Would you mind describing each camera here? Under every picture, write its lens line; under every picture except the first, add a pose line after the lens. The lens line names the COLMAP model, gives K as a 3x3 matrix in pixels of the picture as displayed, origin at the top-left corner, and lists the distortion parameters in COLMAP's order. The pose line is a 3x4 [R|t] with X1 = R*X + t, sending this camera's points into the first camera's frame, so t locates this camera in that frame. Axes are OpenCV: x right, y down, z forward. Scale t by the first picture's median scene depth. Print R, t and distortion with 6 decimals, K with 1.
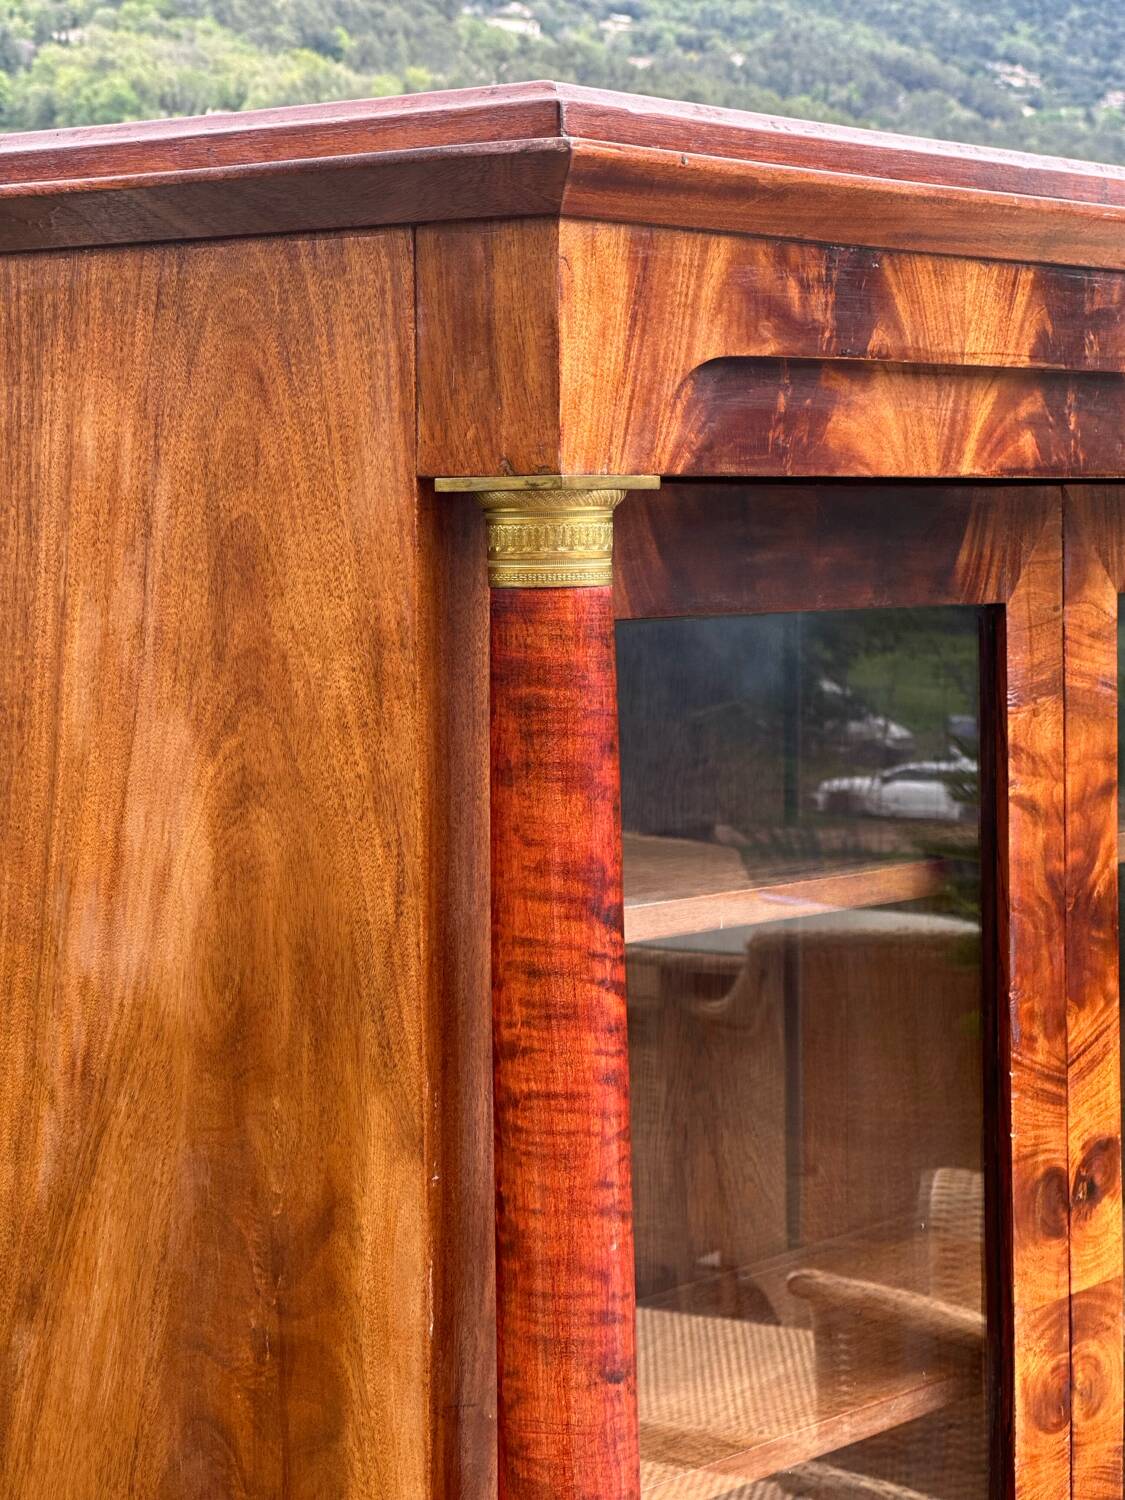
lens RADIAL K [[3387.2, 0, 550.5], [0, 3387.2, 673.6], [0, 0, 1]] dist [0.155467, 0.000000]
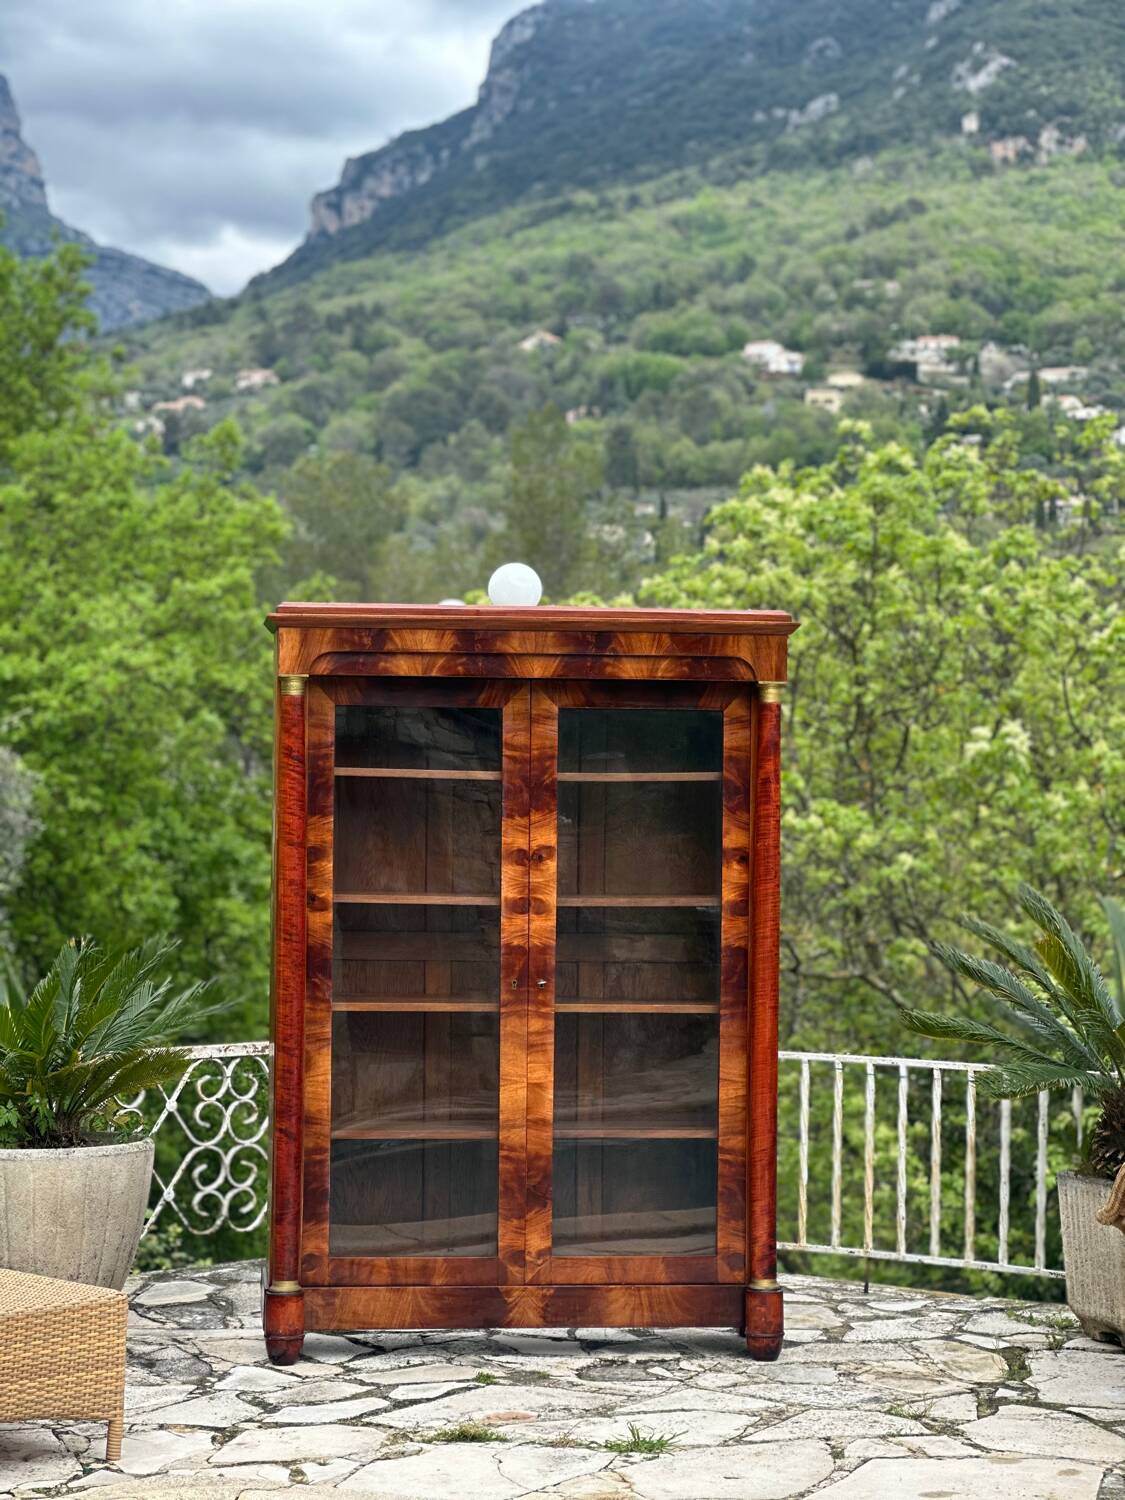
lens RADIAL K [[3387.2, 0, 566.0], [0, 3387.2, 764.3], [0, 0, 1]] dist [0.155467, 0.000000]
pose [[0.699600, 0.010214, -0.714461, 3.755753], [-0.051271, 0.998038, -0.035937, 0.229652], [0.712692, 0.061772, 0.698751, -2.189245]]
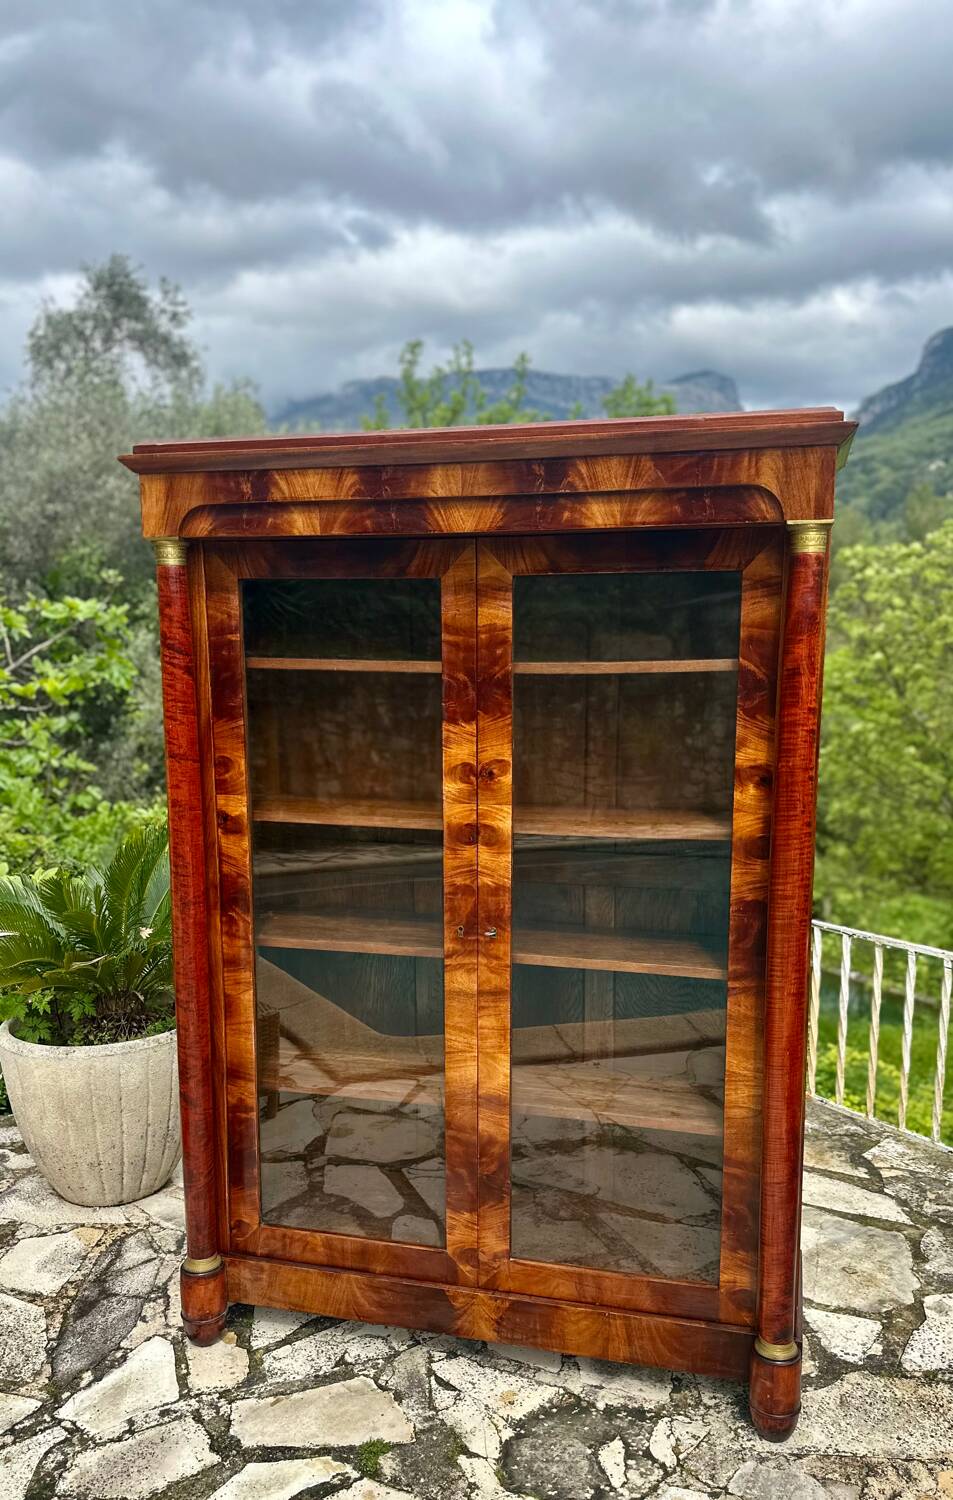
lens RADIAL K [[1165.3, 0, 479.3], [0, 1165.3, 833.7], [0, 0, 1]] dist [0.067856, -0.085915]
pose [[0.394035, 0.155543, -0.905838, 1.389229], [-0.045979, 0.987678, 0.149595, 0.059878], [0.917944, -0.017296, 0.396332, 0.716155]]
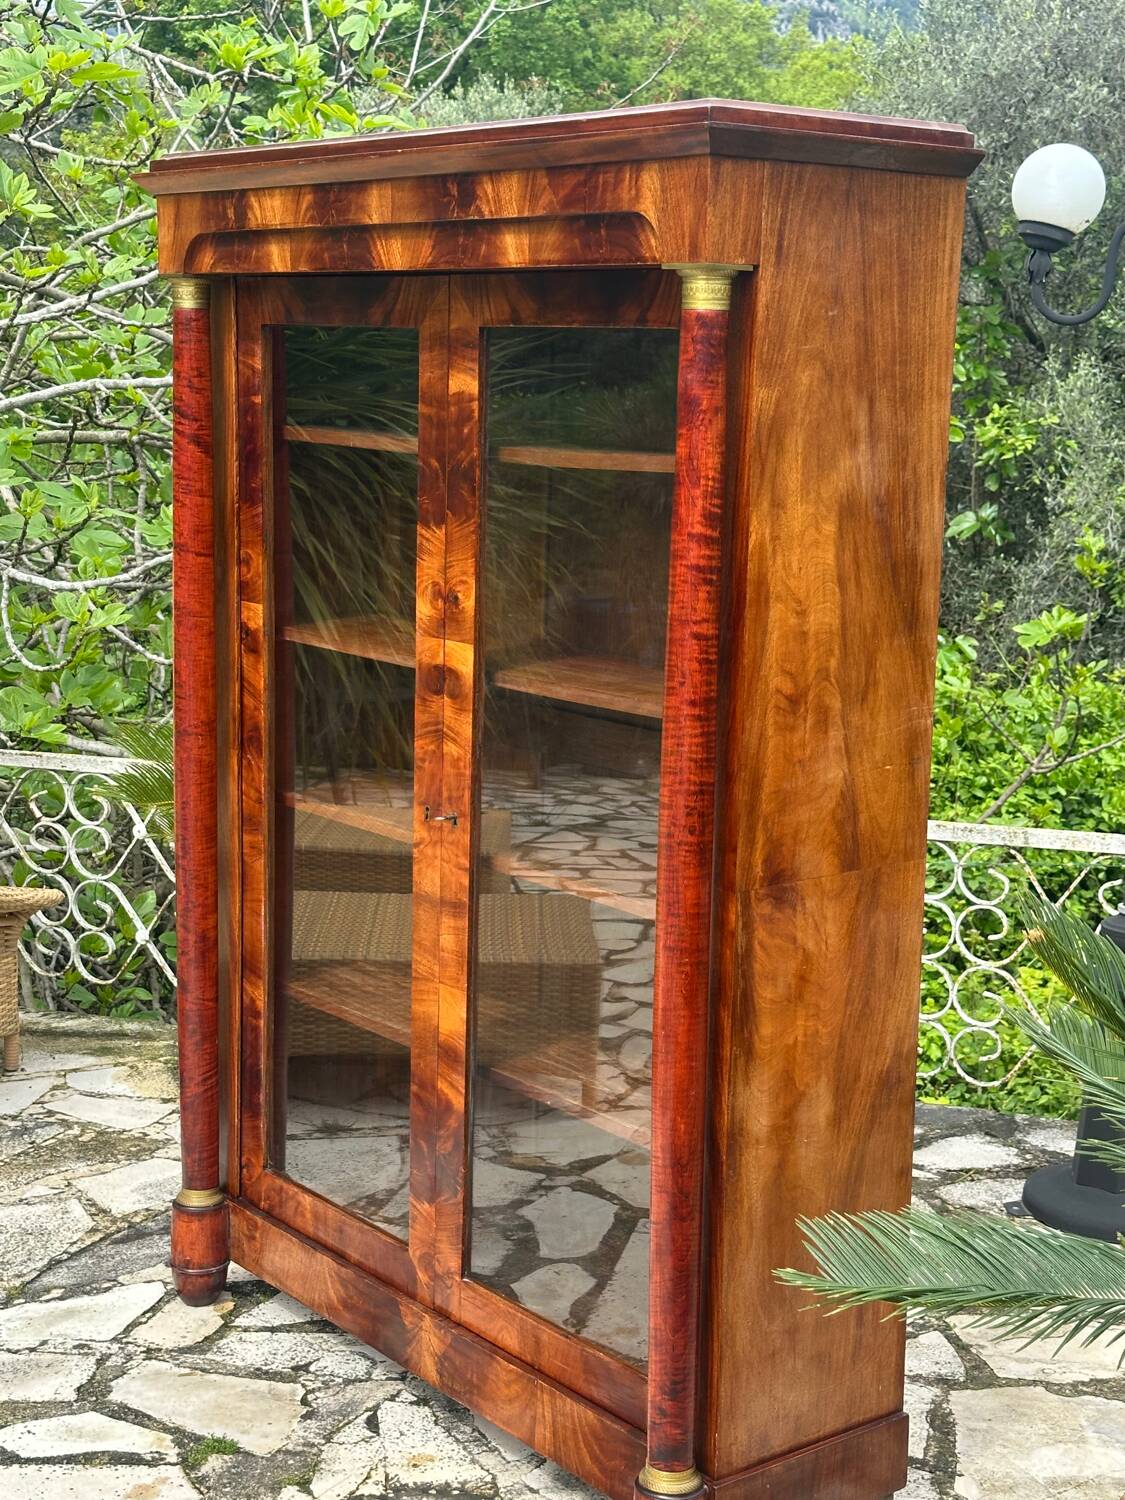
lens RADIAL K [[2288.4, 0, 575.6], [0, 2288.4, 770.7], [0, 0, 1]] dist [0.097913, 0.000000]
pose [[-0.226701, 0.174669, -0.958174, 1.998065], [-0.069663, 0.978360, 0.194831, -0.045908], [0.971470, 0.110917, -0.209627, 1.752245]]
